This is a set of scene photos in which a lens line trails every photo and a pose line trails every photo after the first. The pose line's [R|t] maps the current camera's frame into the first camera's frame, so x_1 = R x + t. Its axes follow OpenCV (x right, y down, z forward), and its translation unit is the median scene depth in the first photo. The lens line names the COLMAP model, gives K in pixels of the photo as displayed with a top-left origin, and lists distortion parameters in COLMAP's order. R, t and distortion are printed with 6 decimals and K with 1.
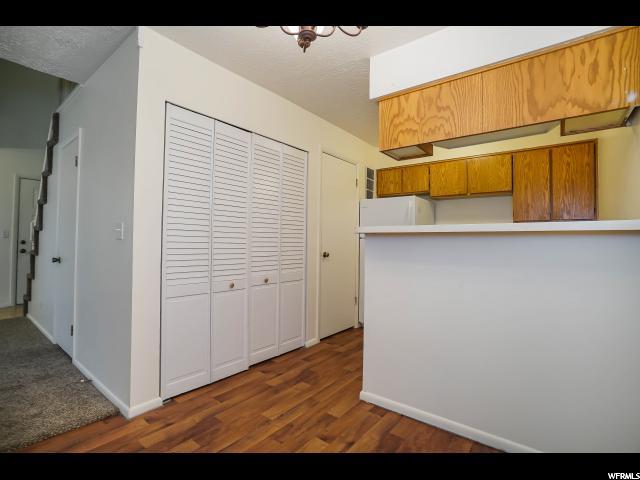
lens RADIAL K [[306.9, 0, 324.4], [0, 306.9, 238.7], [0, 0, 1]] dist [-0.018153, 0.000622]
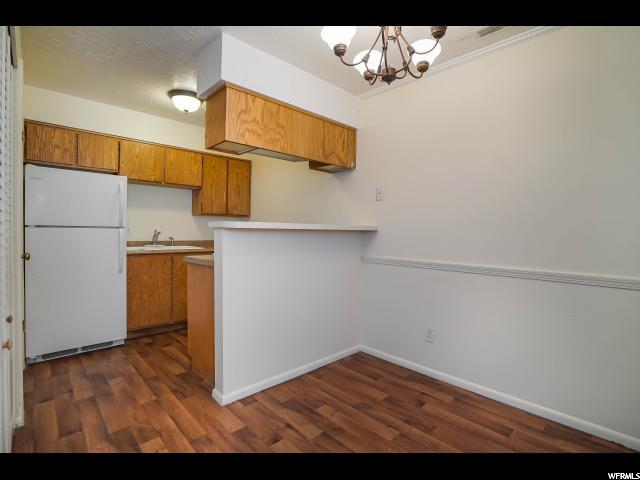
lens RADIAL K [[306.9, 0, 324.4], [0, 306.9, 238.7], [0, 0, 1]] dist [-0.018153, 0.000622]
pose [[0.156127, -0.037440, 0.987027, -0.739513], [-0.020006, 0.998957, 0.041057, -0.028556], [-0.987534, -0.026157, 0.155215, 0.570368]]
